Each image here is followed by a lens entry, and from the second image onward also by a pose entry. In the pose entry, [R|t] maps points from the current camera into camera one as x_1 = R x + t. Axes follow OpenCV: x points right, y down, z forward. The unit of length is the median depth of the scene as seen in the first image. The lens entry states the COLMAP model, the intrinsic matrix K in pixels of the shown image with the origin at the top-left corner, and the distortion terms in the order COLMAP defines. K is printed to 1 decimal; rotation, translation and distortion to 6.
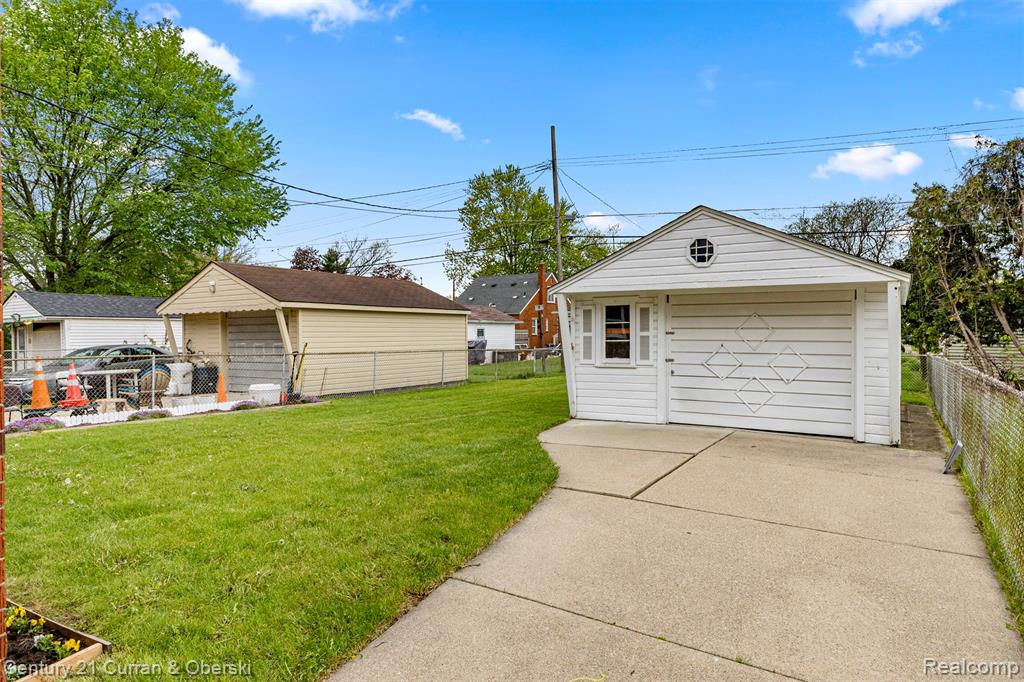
lens RADIAL K [[614.1, 0, 512.0], [0, 614.1, 341.0], [0, 0, 1]] dist [0.000784, -0.000514]
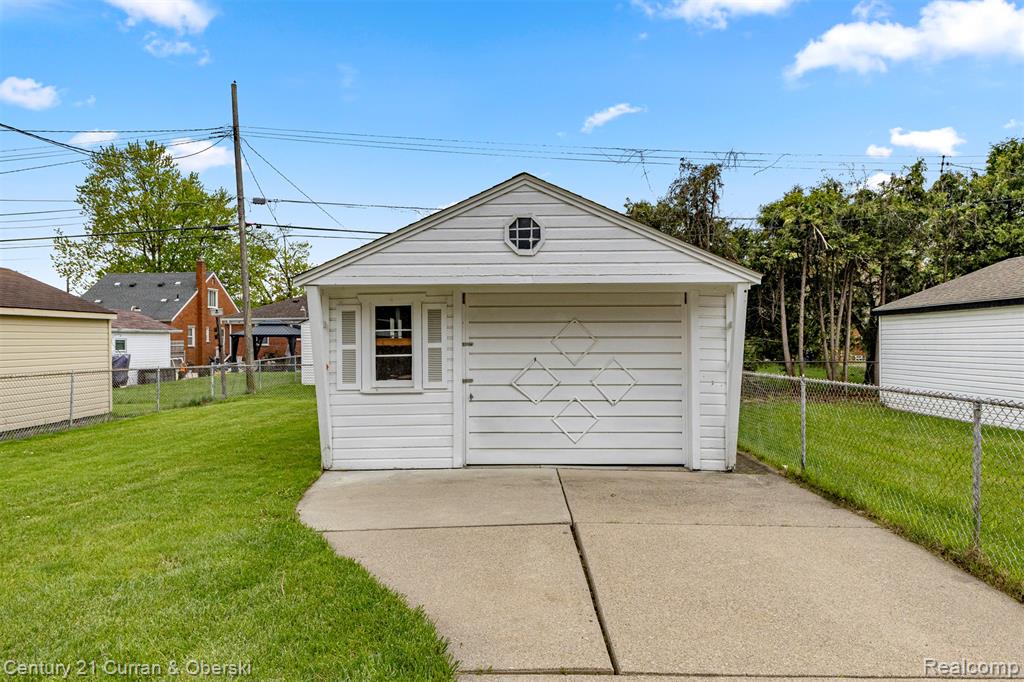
lens RADIAL K [[620.7, 0, 512.0], [0, 620.7, 341.0], [0, 0, 1]] dist [-0.003767, -0.003265]
pose [[0.861124, -0.004769, 0.508372, -0.073630], [0.013201, 0.999829, -0.012981, -0.005985], [-0.508223, 0.017889, 0.861040, 0.303088]]
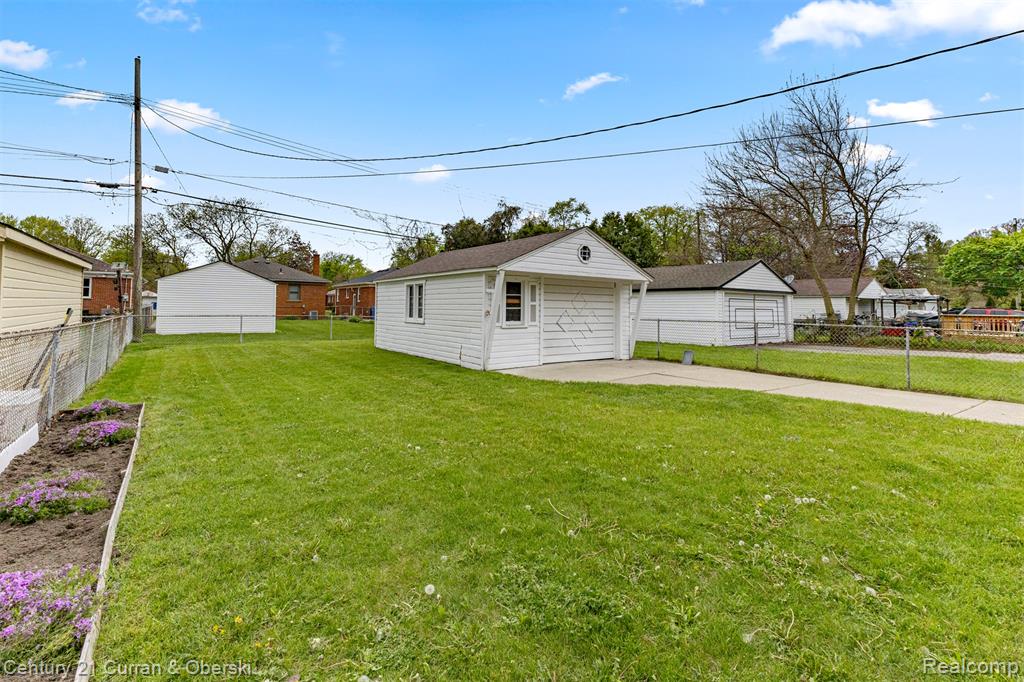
lens RADIAL K [[453.5, 0, 512.8], [0, 453.5, 291.0], [0, 0, 1]] dist [0.000525, 0.000082]
pose [[0.368079, 0.035403, 0.929120, -0.735359], [-0.005614, 0.999341, -0.035855, -0.002462], [-0.929777, 0.007981, 0.368036, 0.617912]]
